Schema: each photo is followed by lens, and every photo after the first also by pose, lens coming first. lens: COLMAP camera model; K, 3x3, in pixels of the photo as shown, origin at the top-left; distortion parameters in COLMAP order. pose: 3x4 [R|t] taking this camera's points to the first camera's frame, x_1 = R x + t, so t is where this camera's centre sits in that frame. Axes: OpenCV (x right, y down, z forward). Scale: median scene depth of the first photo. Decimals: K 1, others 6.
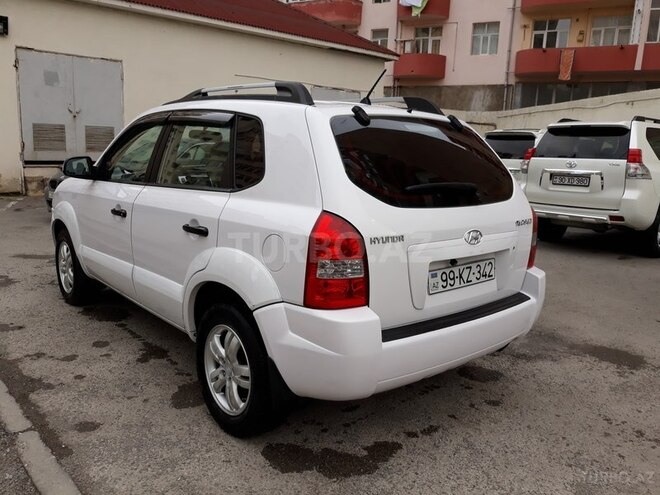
lens RADIAL K [[544.5, 0, 330.0], [0, 544.5, 247.5], [0, 0, 1]] dist [0.008478, 0.008577]
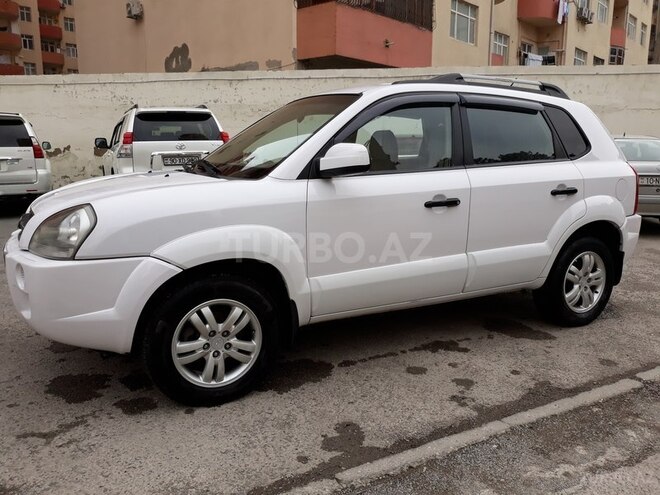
lens RADIAL K [[531.7, 0, 305.3], [0, 531.7, 247.0], [0, 0, 1]] dist [-0.042192, -0.001097]
pose [[0.252894, -0.211422, 0.944111, -1.249942], [0.186277, 0.968214, 0.166922, -0.177598], [-0.949392, 0.133653, 0.284239, 0.964524]]
